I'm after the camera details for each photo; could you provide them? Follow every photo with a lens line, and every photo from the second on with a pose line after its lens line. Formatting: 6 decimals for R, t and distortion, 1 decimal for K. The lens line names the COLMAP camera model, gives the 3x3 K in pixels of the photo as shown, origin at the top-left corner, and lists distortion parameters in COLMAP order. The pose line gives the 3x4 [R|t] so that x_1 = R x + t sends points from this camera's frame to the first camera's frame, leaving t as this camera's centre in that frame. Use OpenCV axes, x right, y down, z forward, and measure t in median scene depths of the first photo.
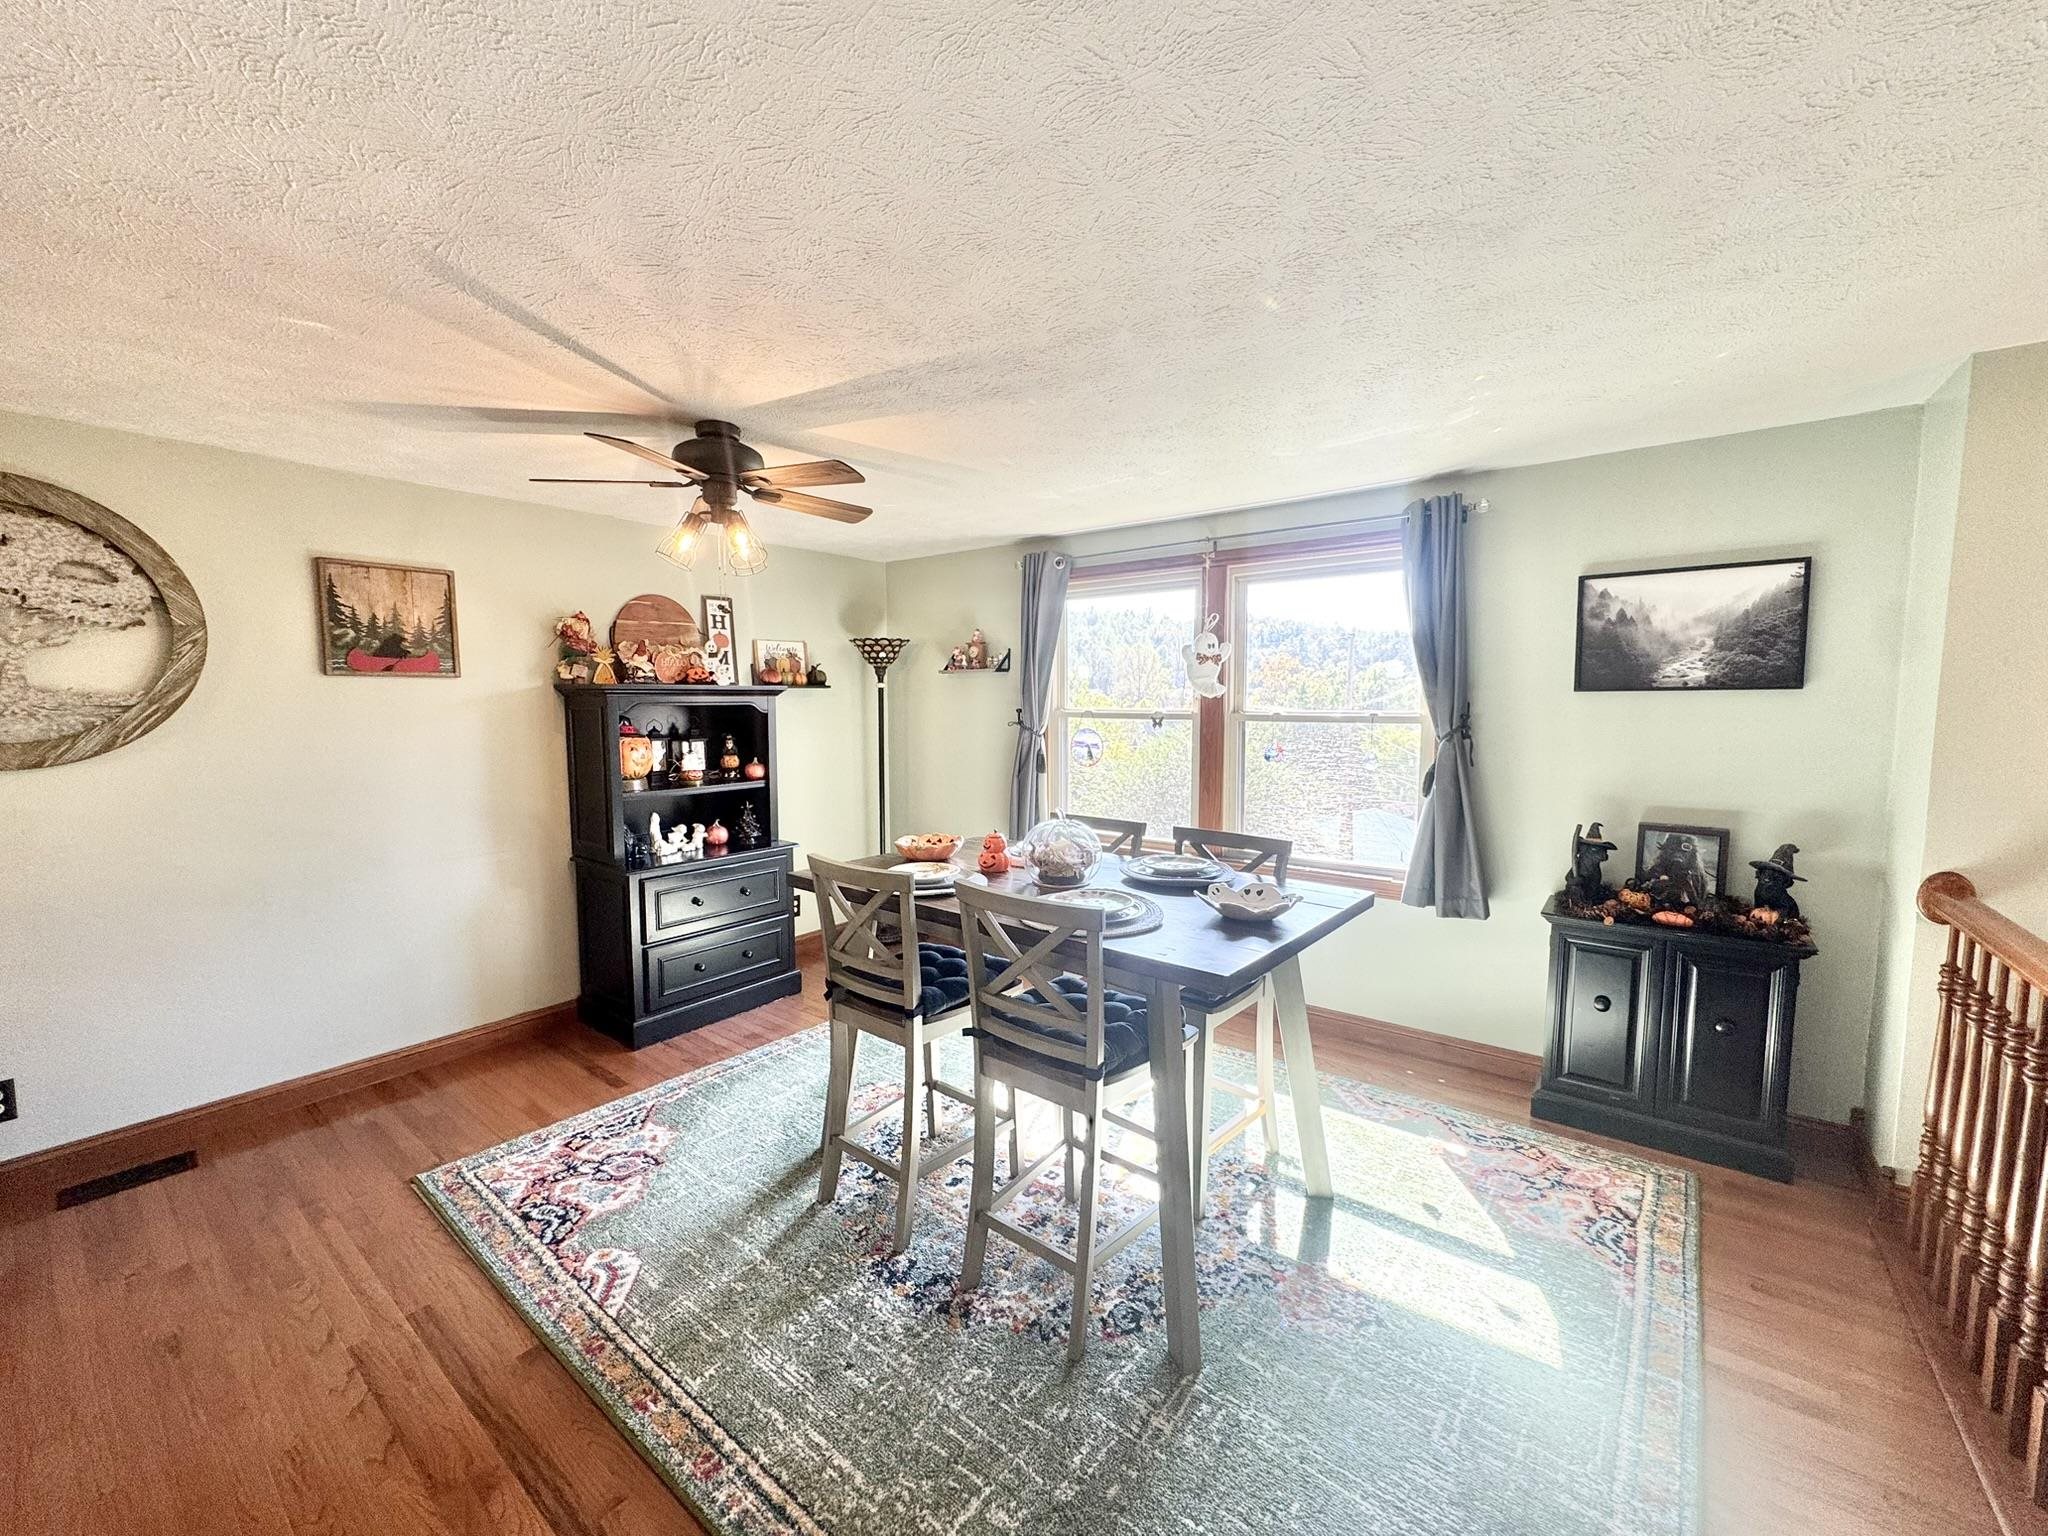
lens RADIAL K [[817.3, 0, 1024.0], [0, 817.3, 768.0], [0, 0, 1]] dist [-0.003593, -0.000387]
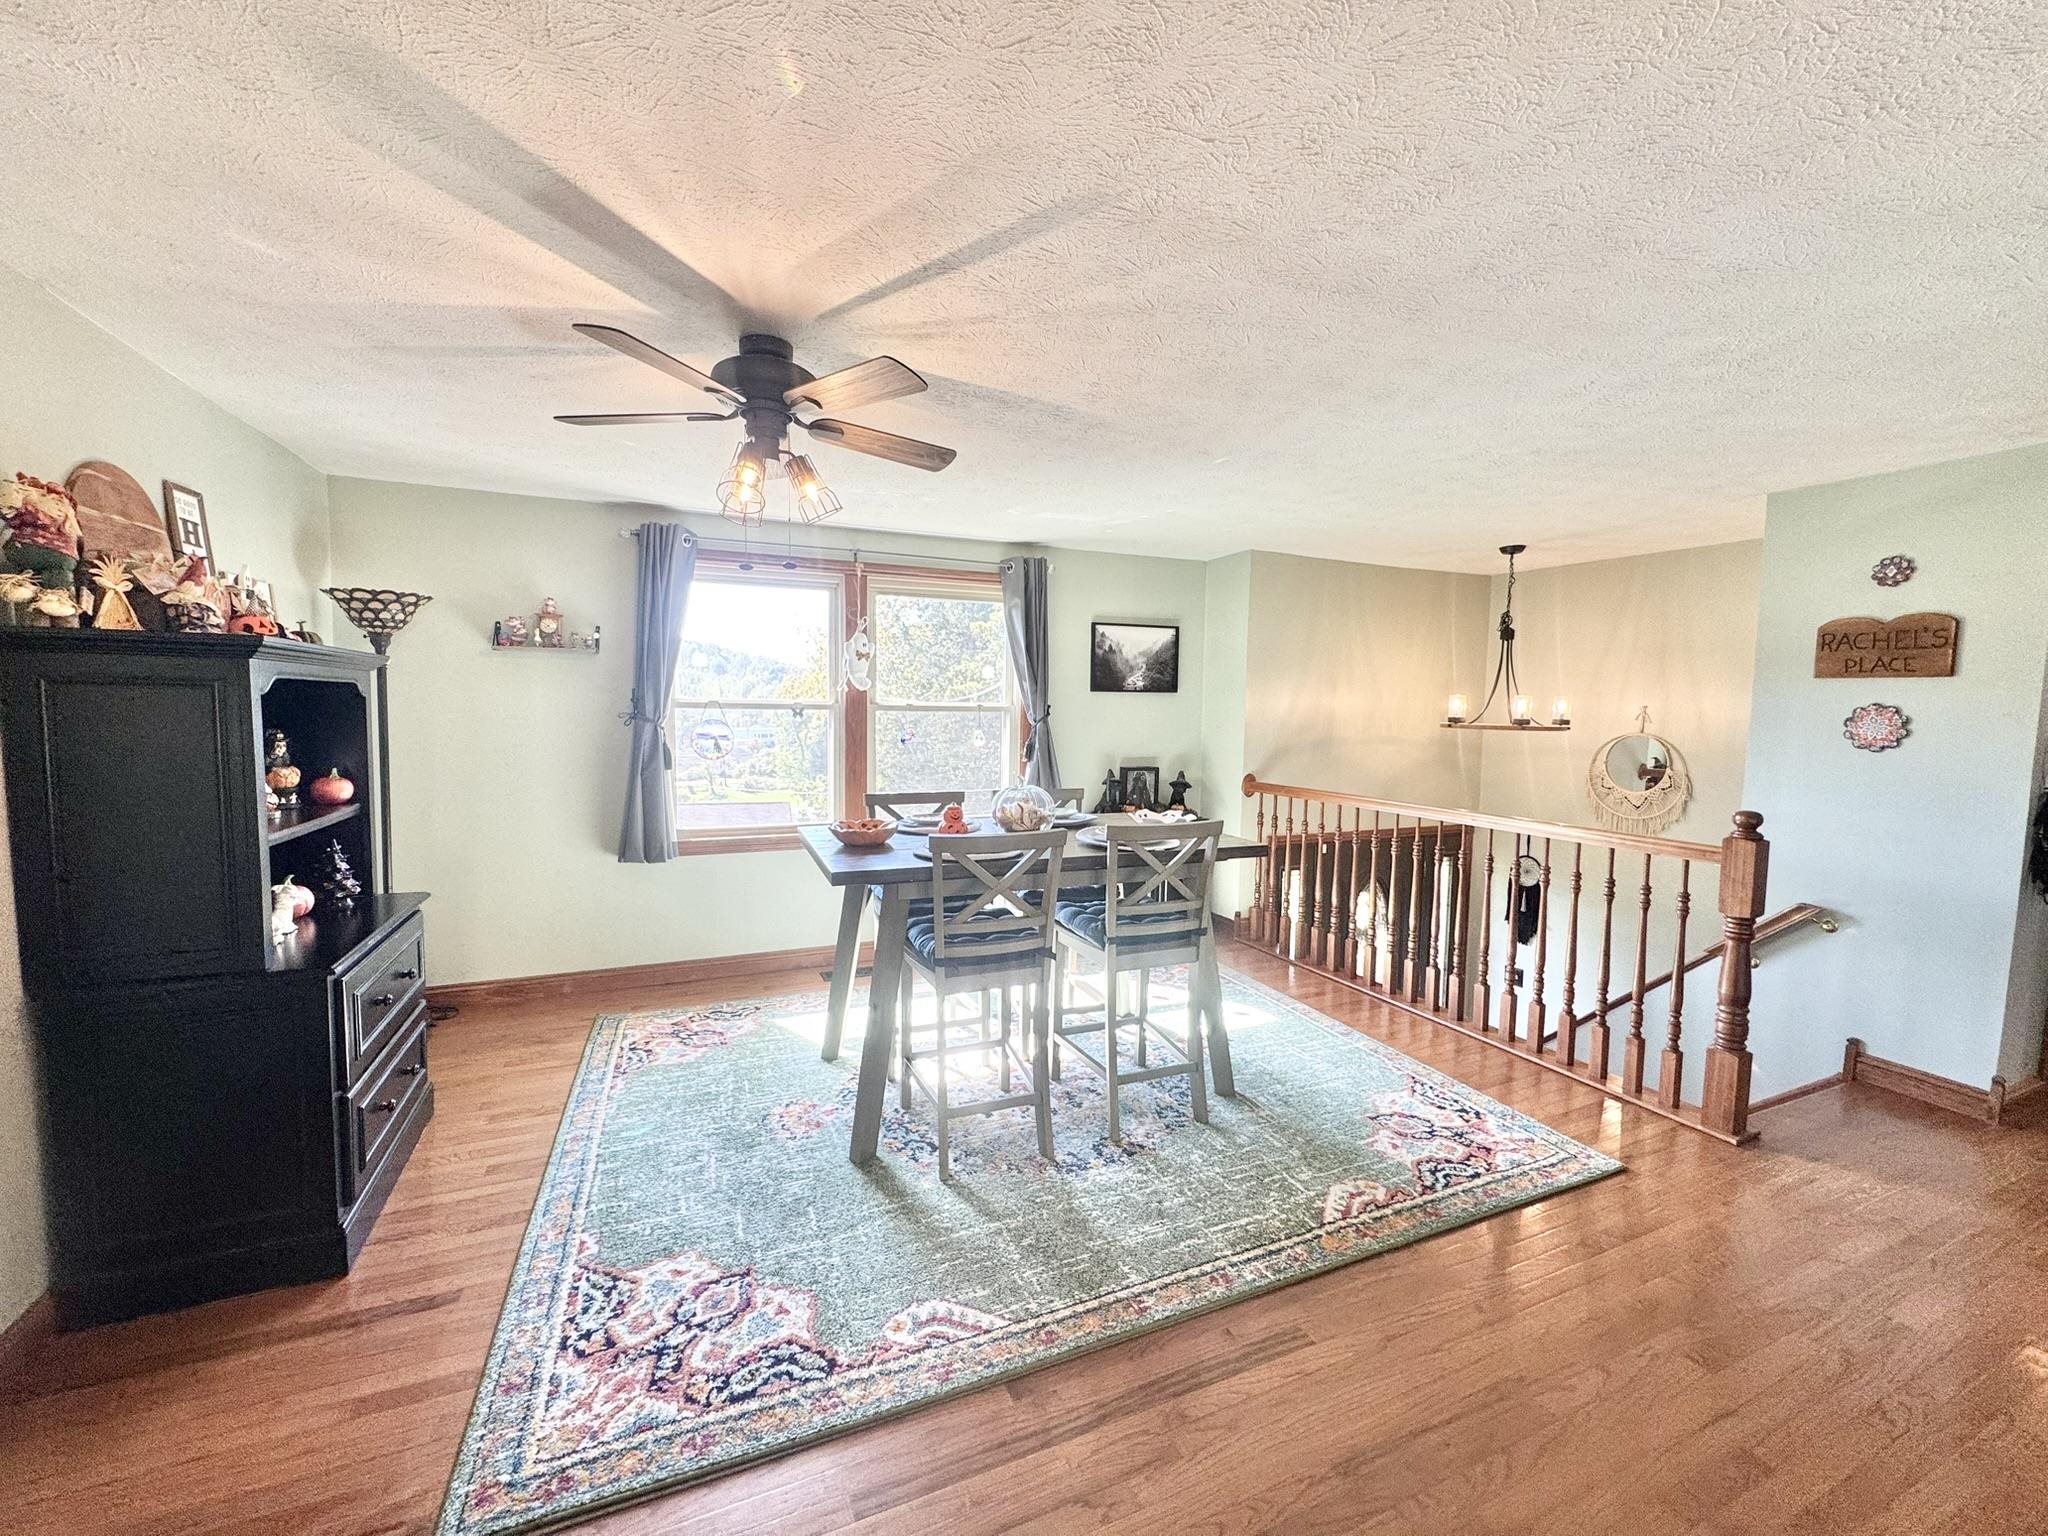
lens RADIAL K [[817.3, 0, 1024.0], [0, 817.3, 768.0], [0, 0, 1]] dist [-0.003593, -0.000387]
pose [[0.473812, -0.058559, 0.878677, -0.930014], [0.060976, 0.997573, 0.033603, -0.003110], [-0.878512, 0.037657, 0.476233, 0.364968]]
